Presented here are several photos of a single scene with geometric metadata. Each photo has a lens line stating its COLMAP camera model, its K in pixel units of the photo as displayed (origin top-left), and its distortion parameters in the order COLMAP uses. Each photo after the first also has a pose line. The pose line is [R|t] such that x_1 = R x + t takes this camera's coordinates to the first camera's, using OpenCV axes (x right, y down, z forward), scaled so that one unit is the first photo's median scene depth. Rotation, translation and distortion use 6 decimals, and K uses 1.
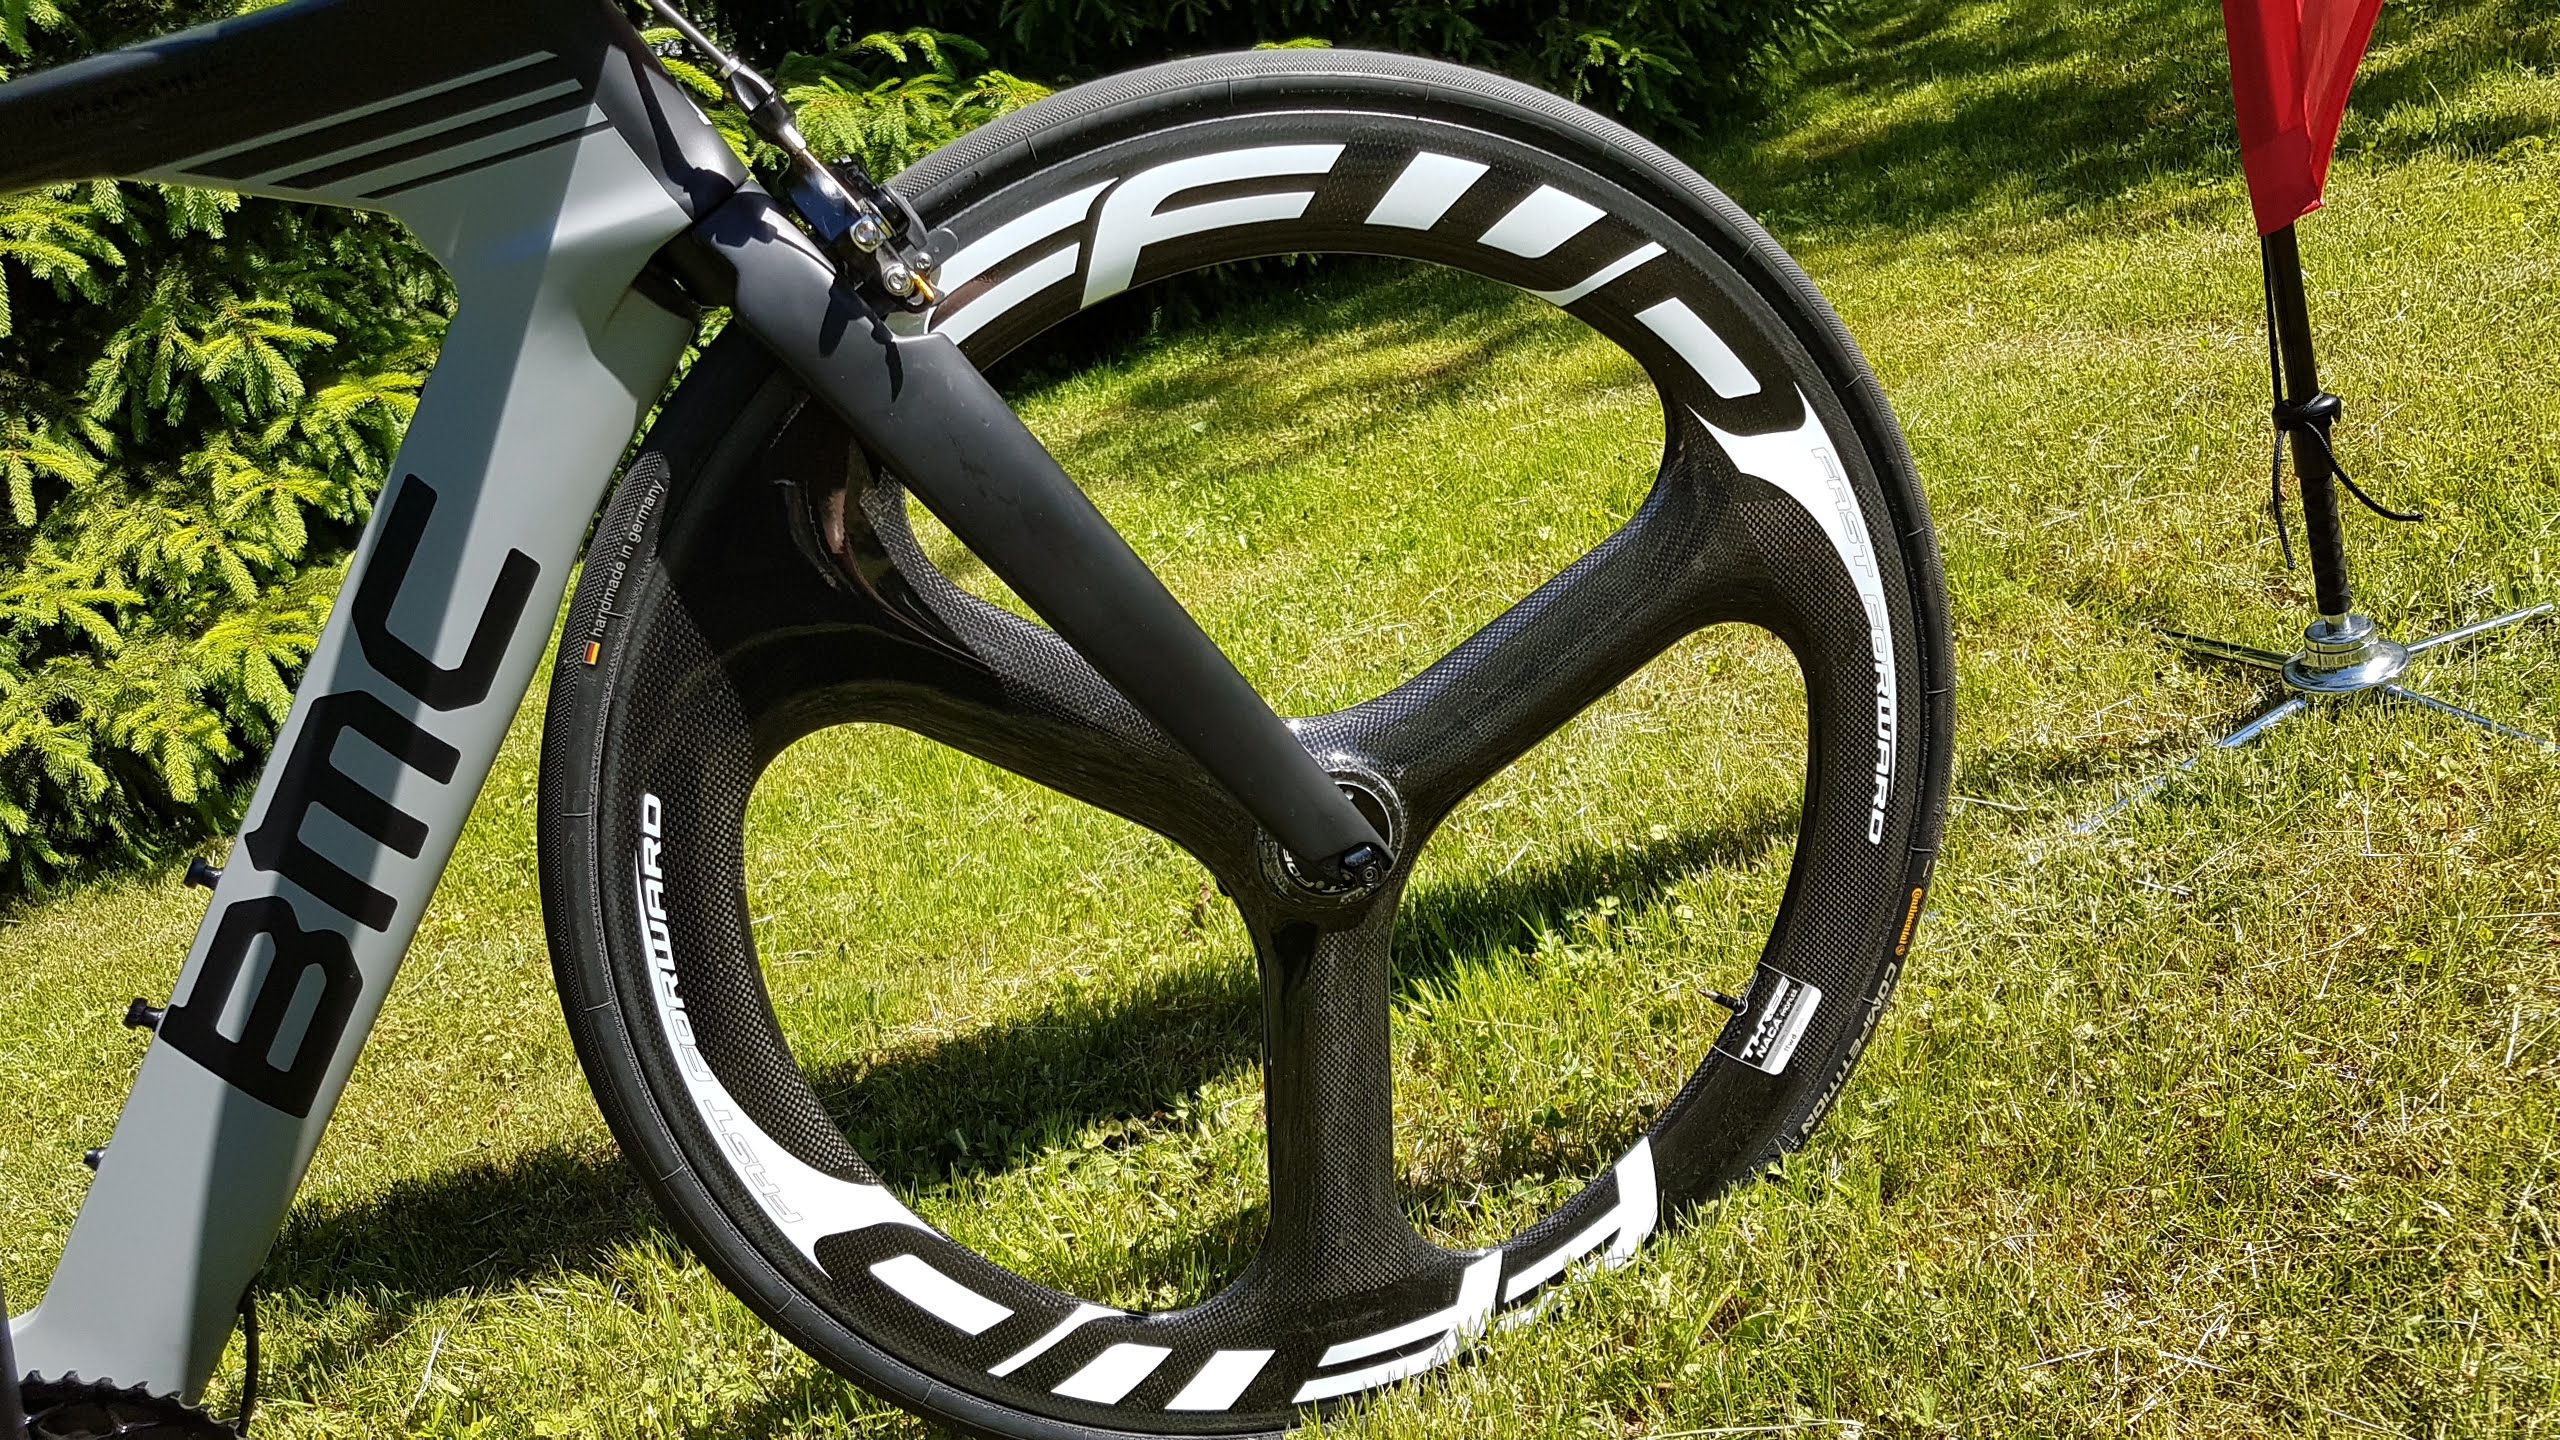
lens RADIAL K [[2035.5, 0, 1315.9], [0, 2035.5, 828.9], [0, 0, 1]] dist [0.005555, -0.001392]
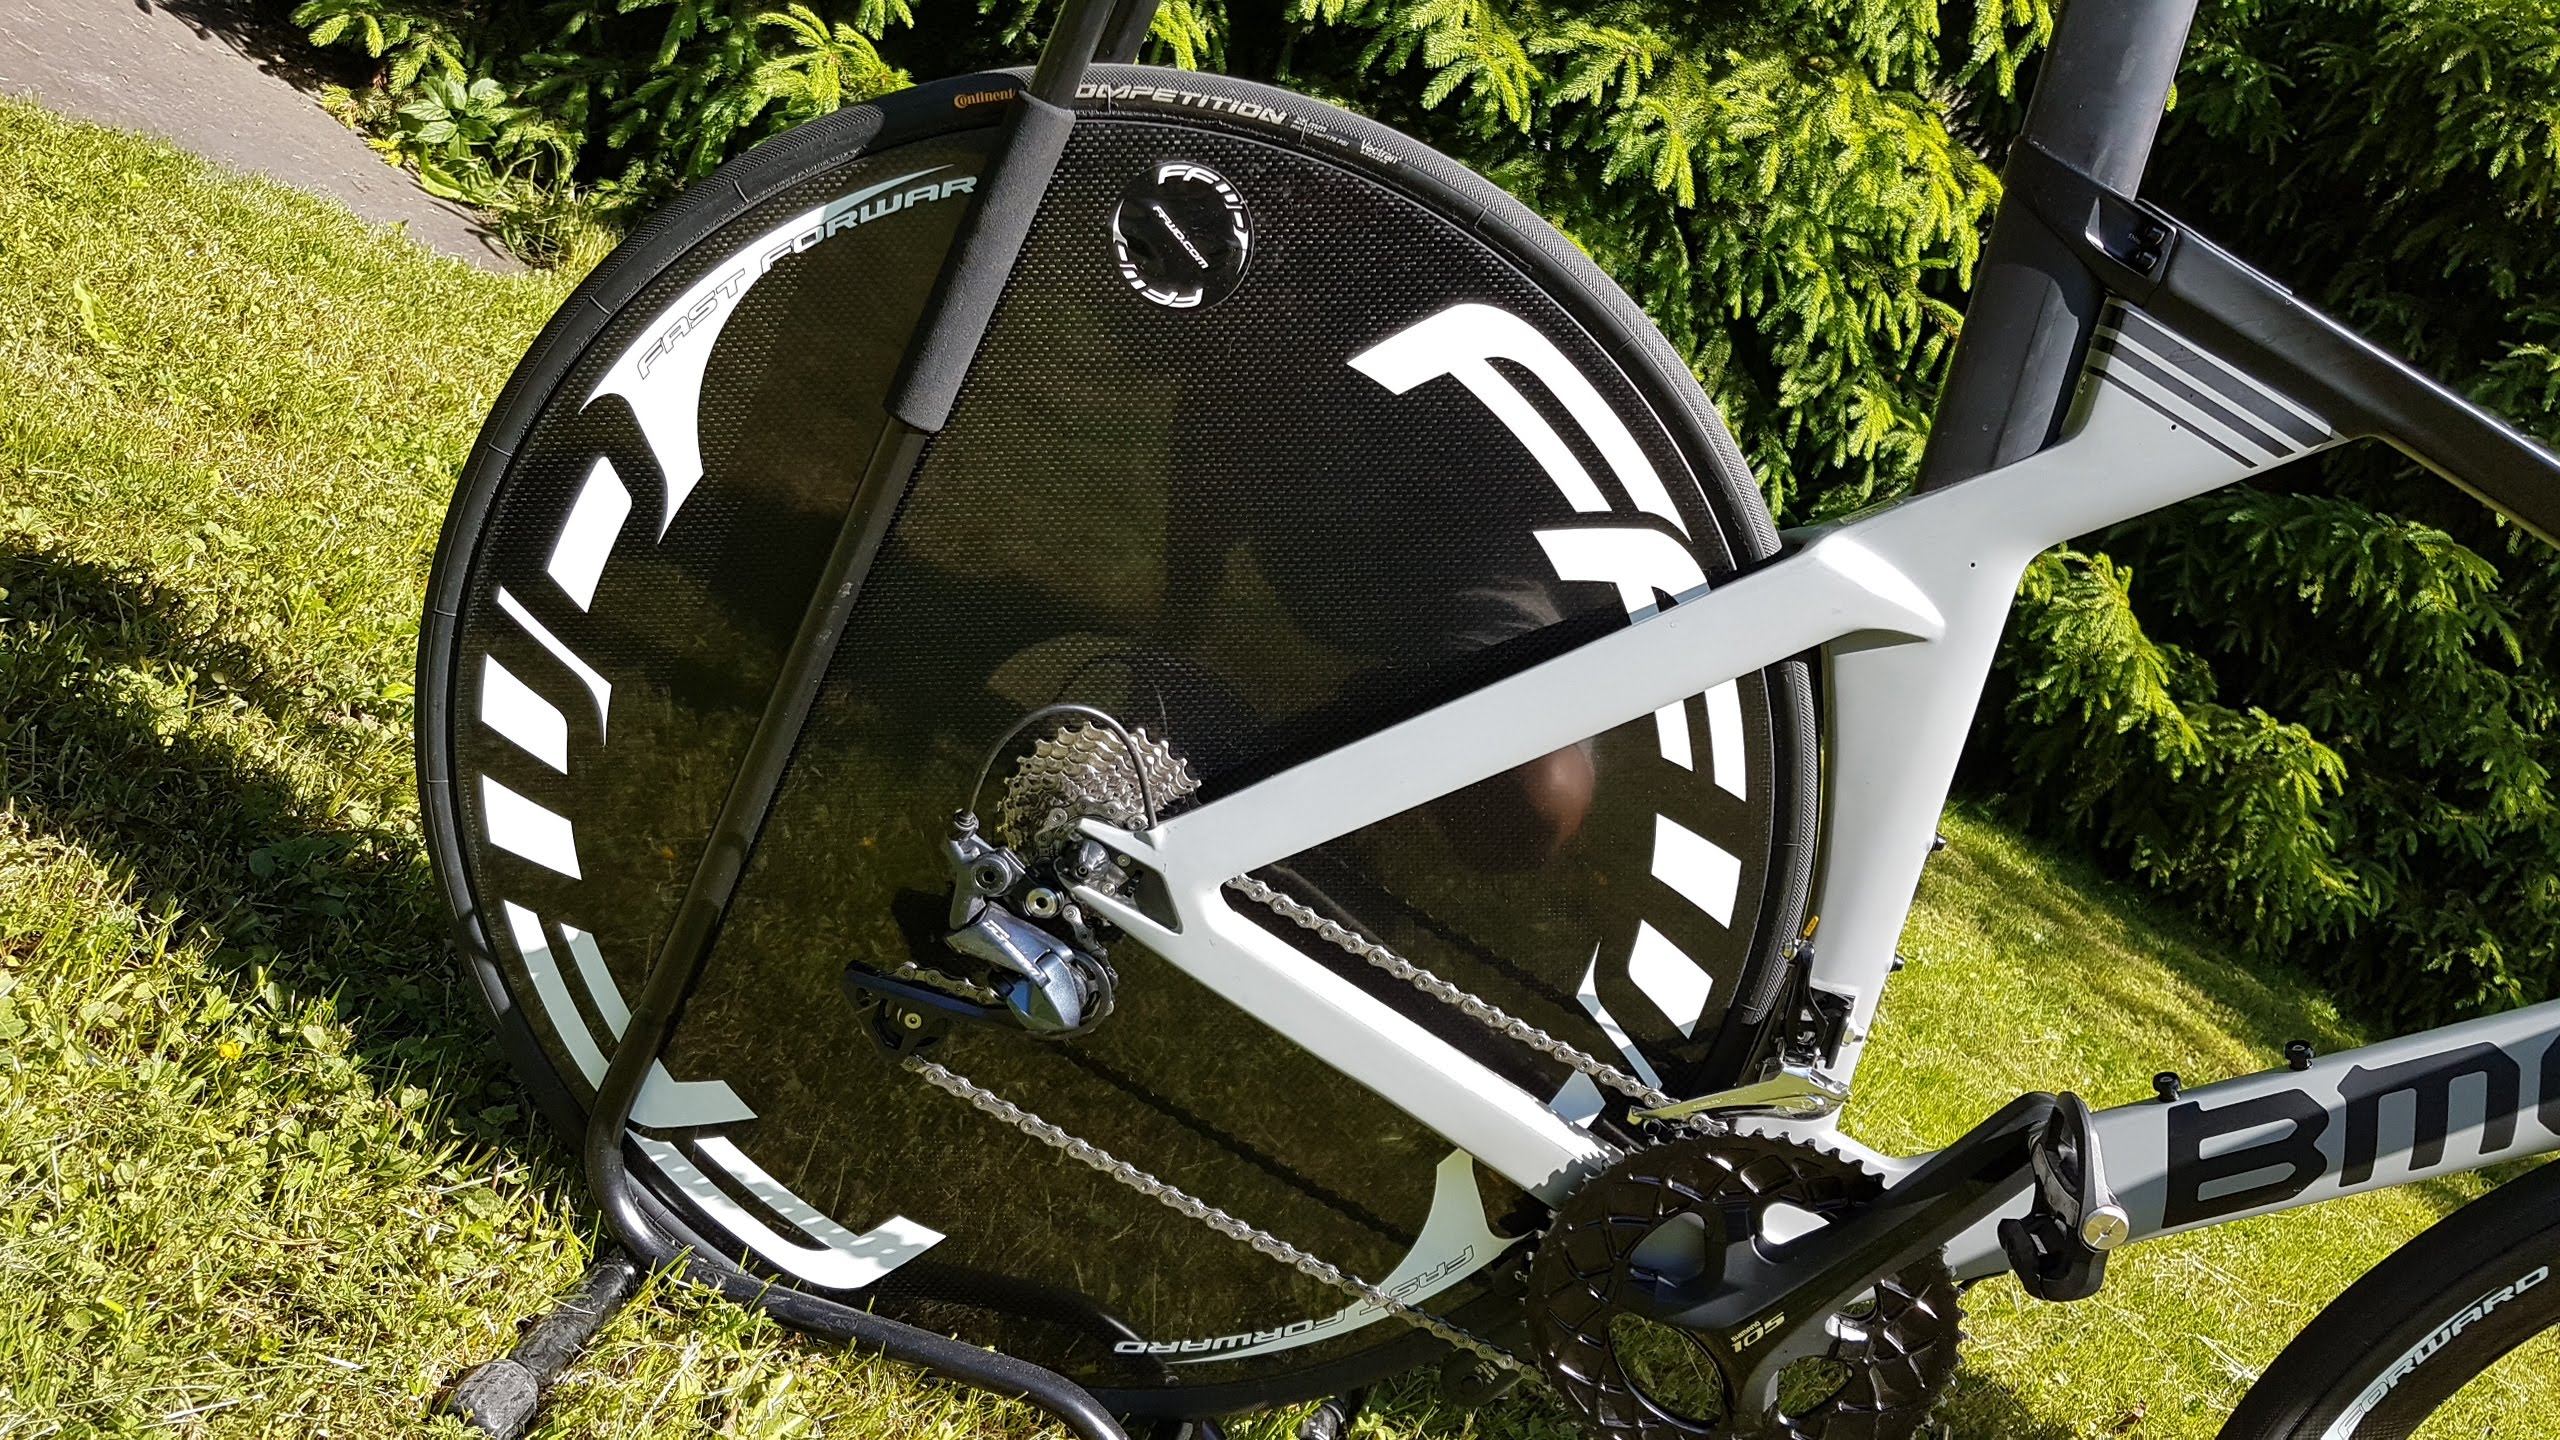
lens RADIAL K [[2035.5, 0, 1315.9], [0, 2035.5, 828.9], [0, 0, 1]] dist [0.005555, -0.001392]
pose [[0.650364, 0.753073, -0.099539, -0.788582], [-0.759466, 0.647286, -0.065058, 0.401495], [0.015437, 0.117908, 0.992905, -0.214255]]
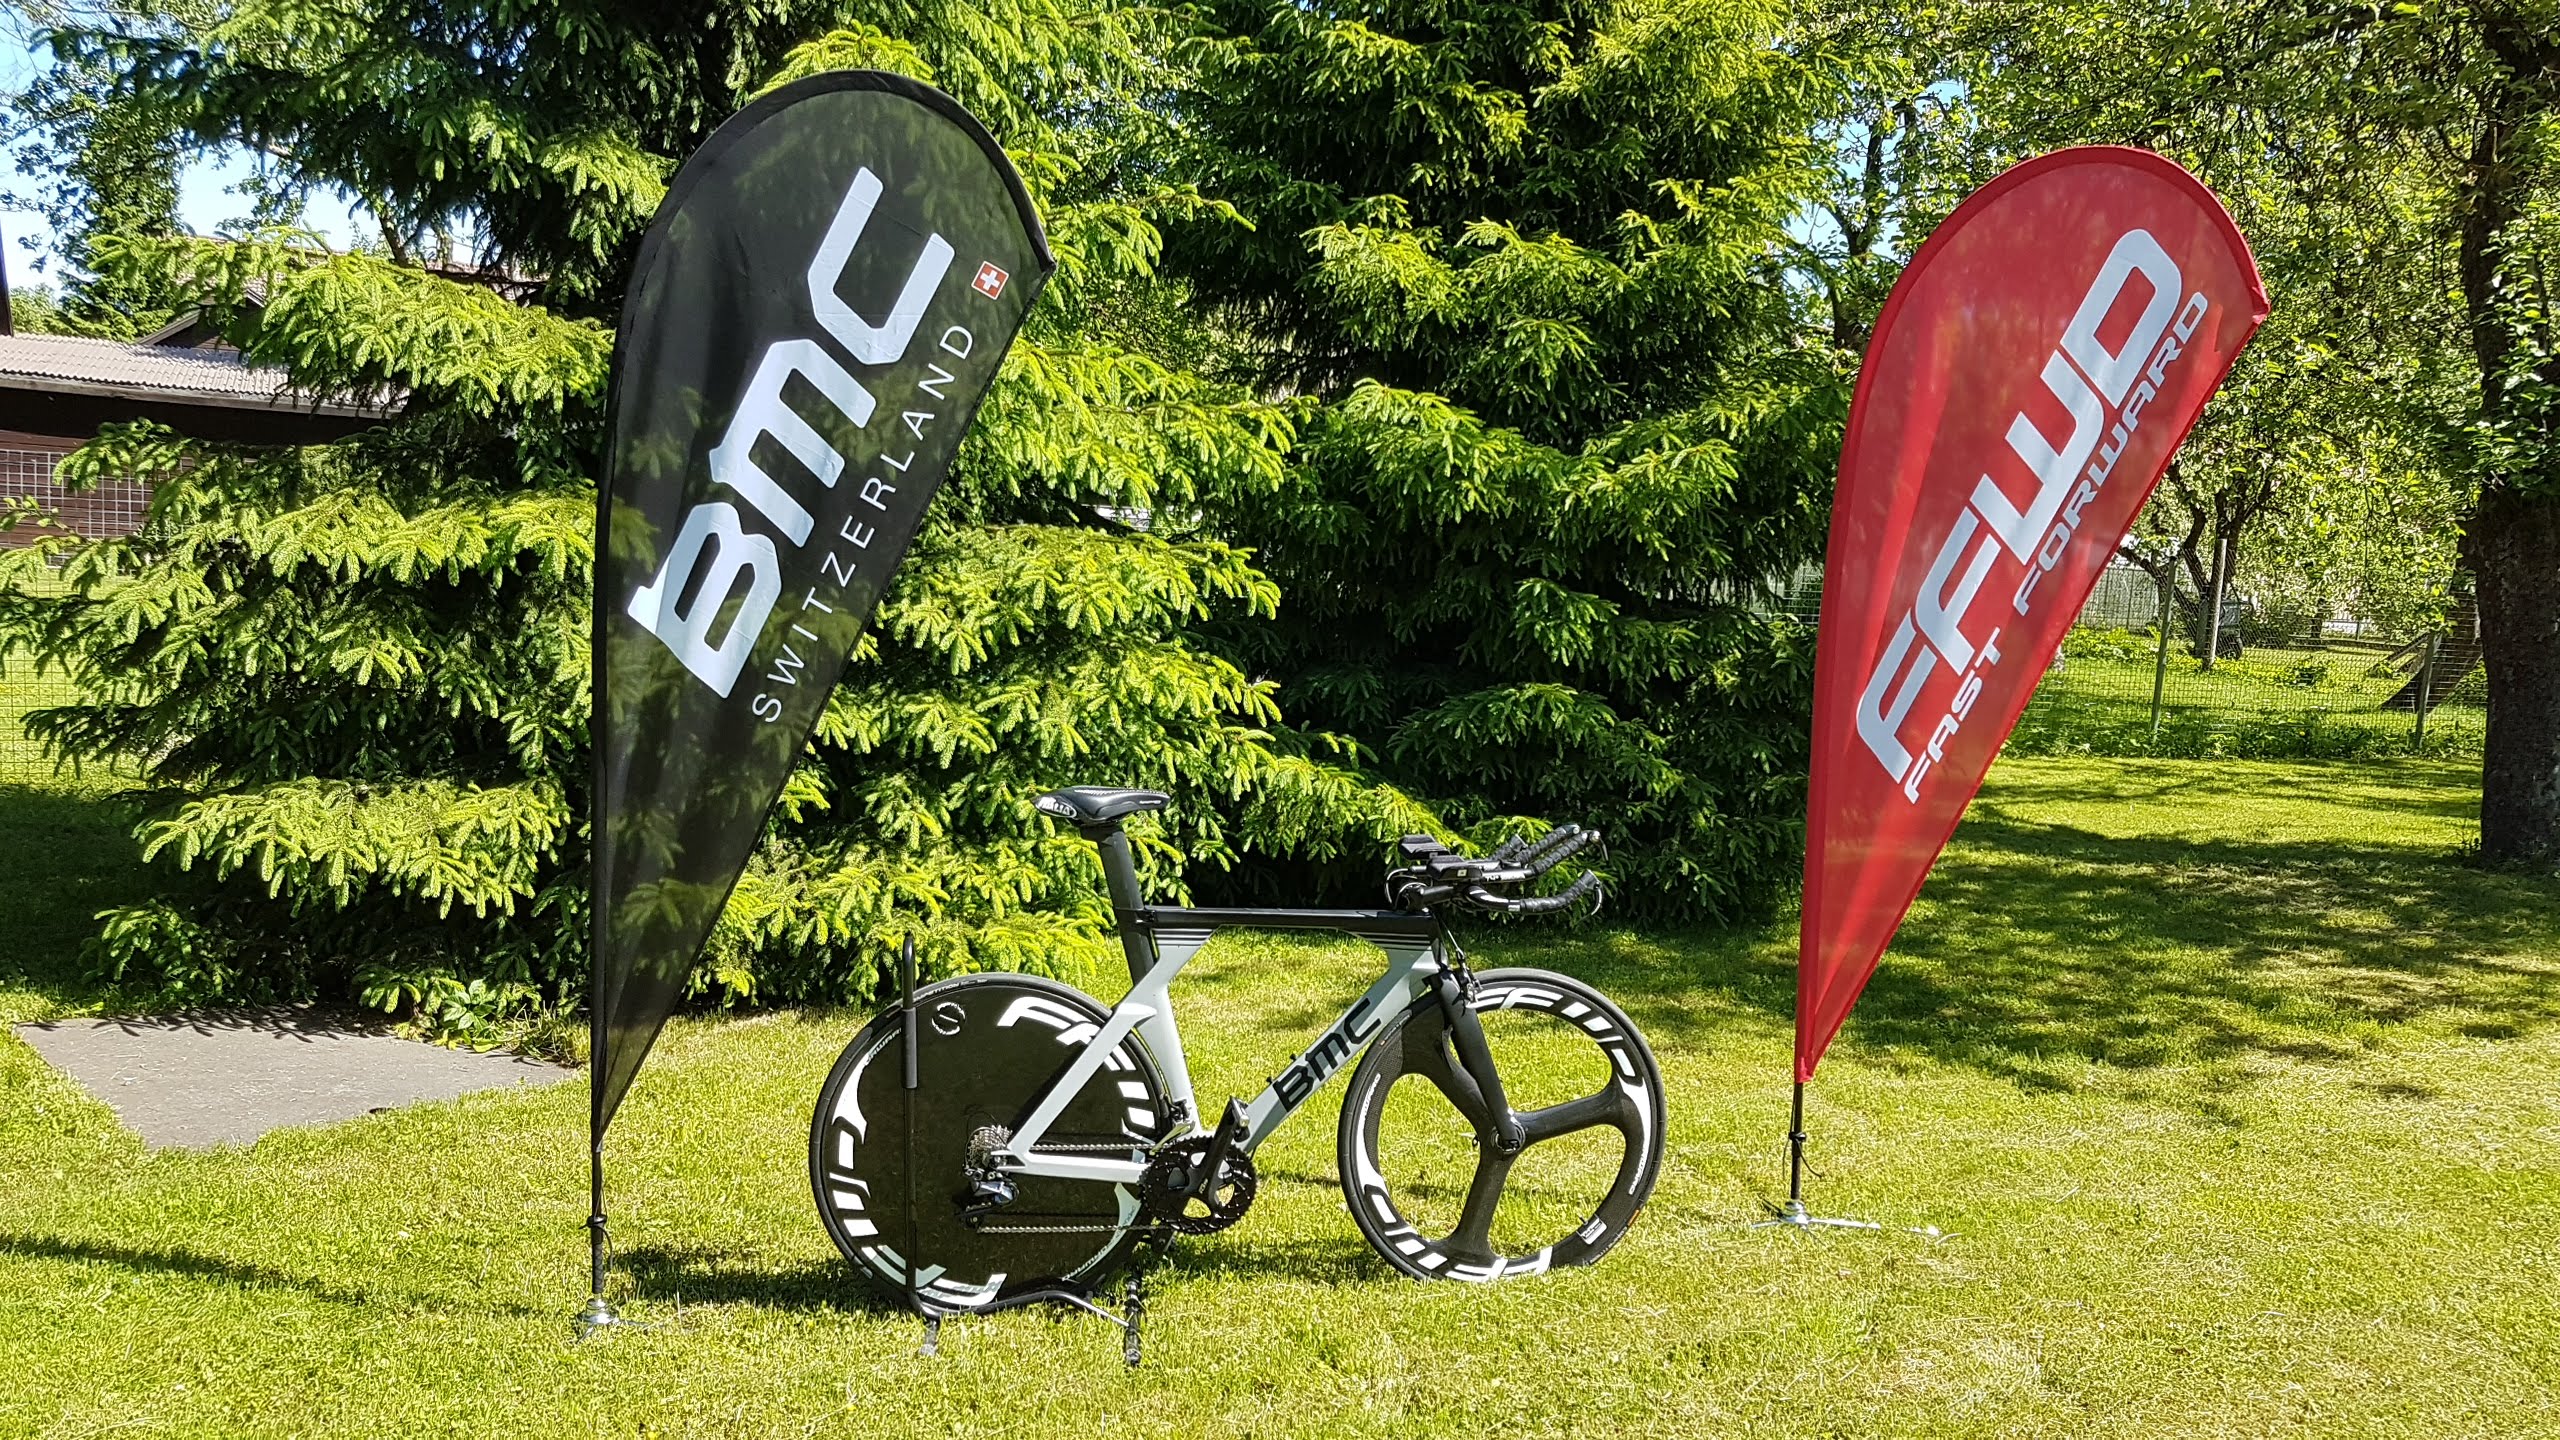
lens RADIAL K [[2035.5, 0, 1315.9], [0, 2035.5, 828.9], [0, 0, 1]] dist [0.005555, -0.001392]
pose [[0.937286, 0.344196, -0.054984, -0.359402], [-0.347314, 0.908913, -0.230761, 0.543547], [-0.029451, 0.235386, 0.971456, -3.323871]]
